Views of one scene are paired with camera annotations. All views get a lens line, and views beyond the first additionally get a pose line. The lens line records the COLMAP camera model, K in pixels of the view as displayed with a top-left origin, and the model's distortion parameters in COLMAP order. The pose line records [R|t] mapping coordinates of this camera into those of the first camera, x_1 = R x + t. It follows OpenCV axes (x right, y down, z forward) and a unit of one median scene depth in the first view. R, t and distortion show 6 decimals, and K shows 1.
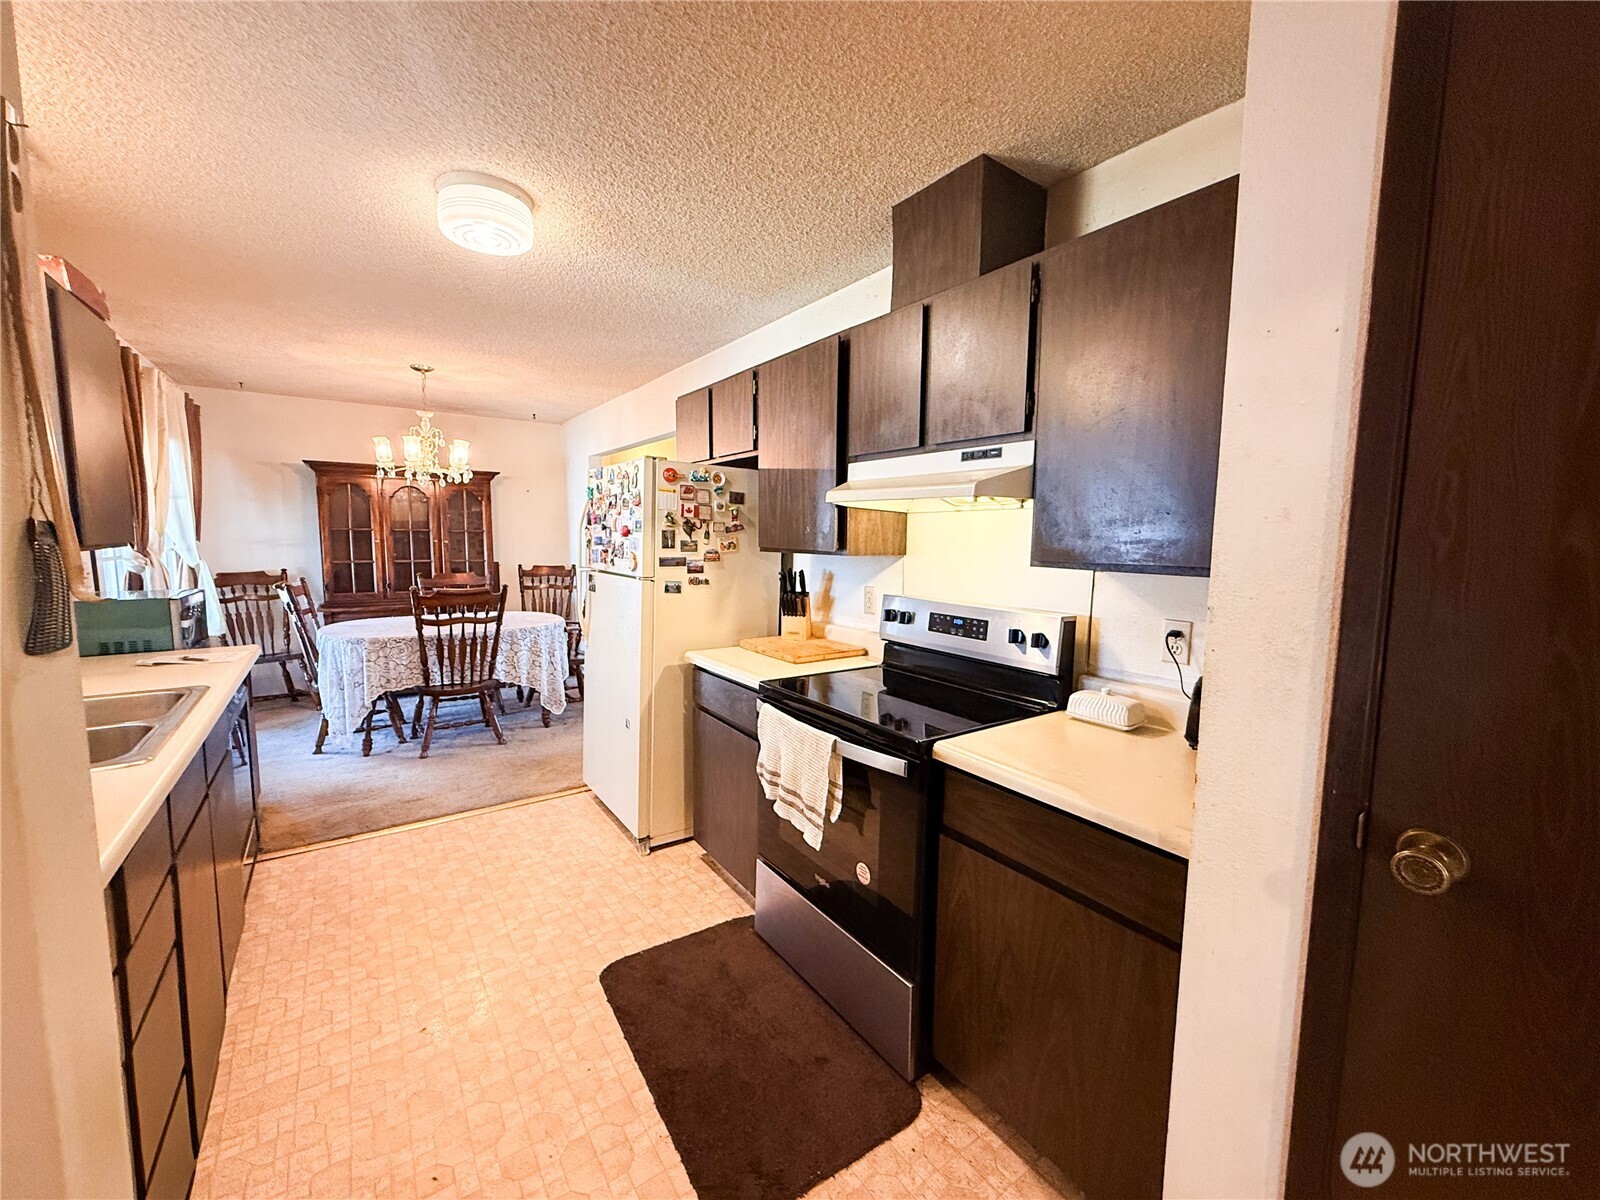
lens RADIAL K [[644.3, 0, 799.7], [0, 644.3, 599.7], [0, 0, 1]] dist [0.000918, 0.000156]
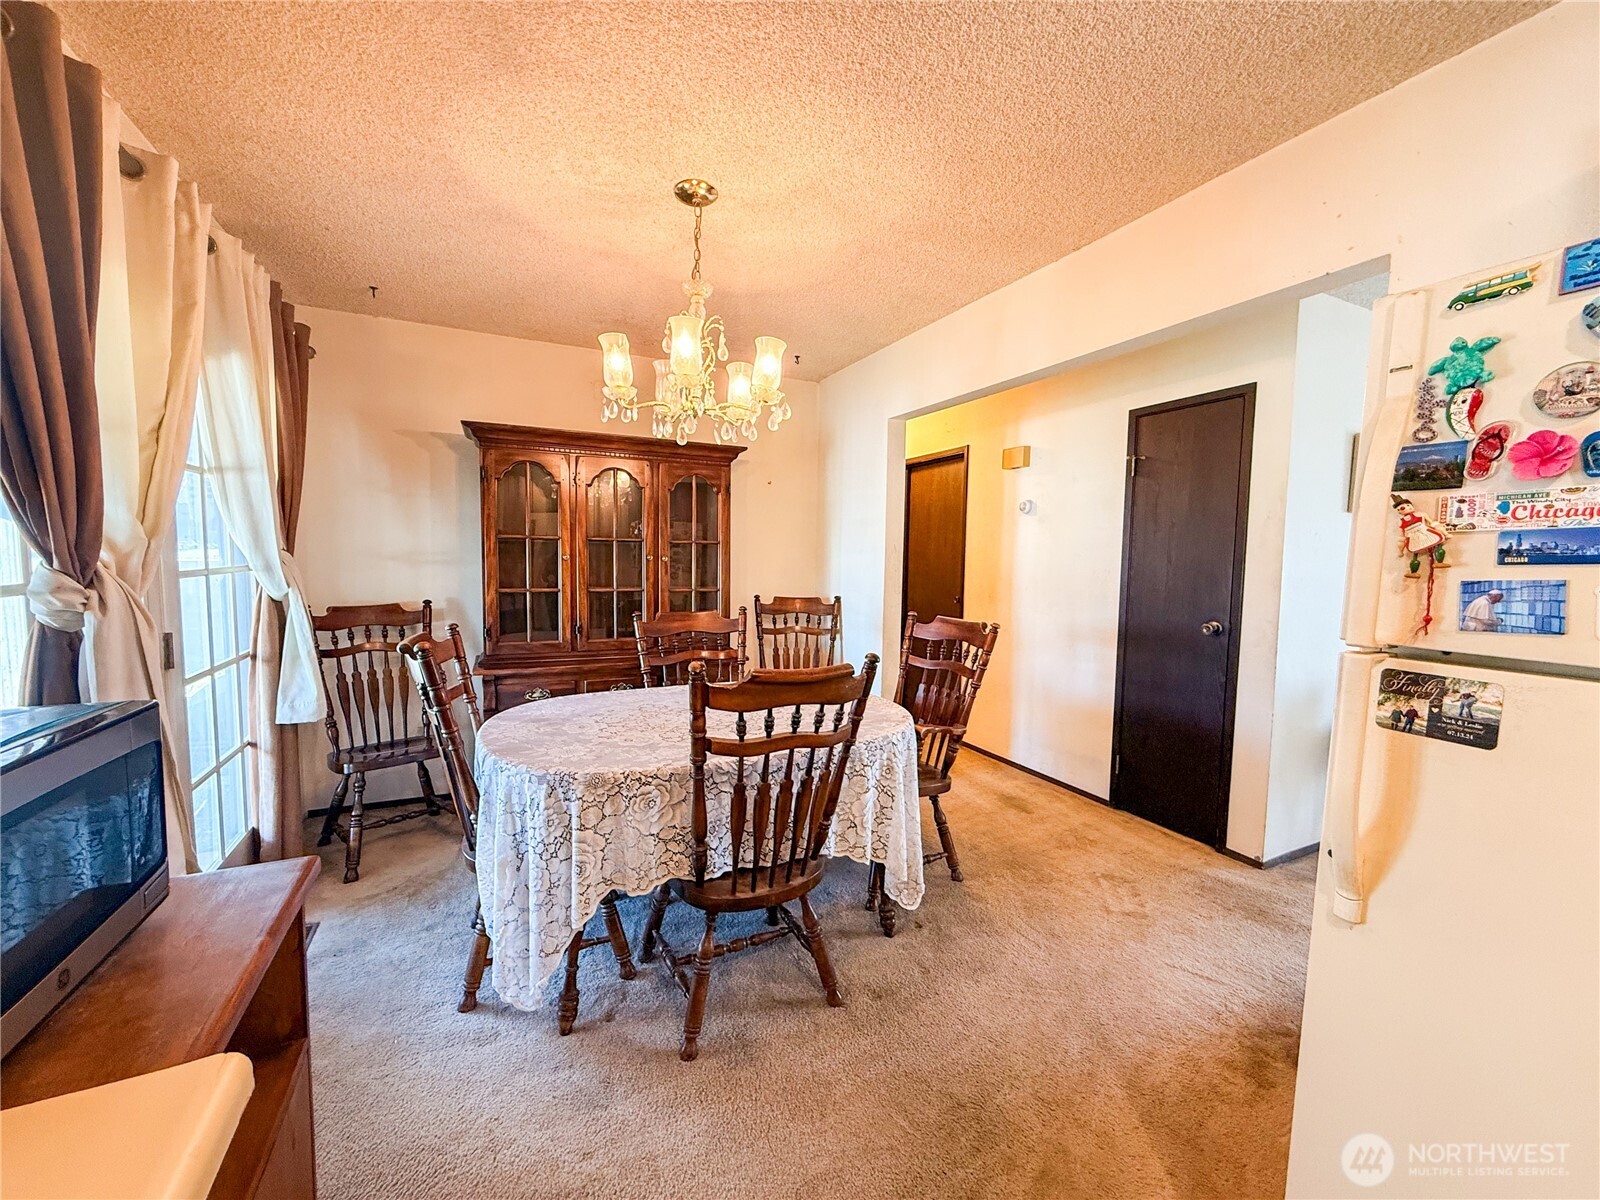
lens RADIAL K [[644.3, 0, 800.3], [0, 644.3, 601.7], [0, 0, 1]] dist [0.000918, 0.000156]
pose [[0.986652, 0.016910, -0.161964, -0.358730], [-0.022116, 0.999293, -0.030388, -0.037133], [0.161336, 0.033565, 0.986329, 0.463566]]
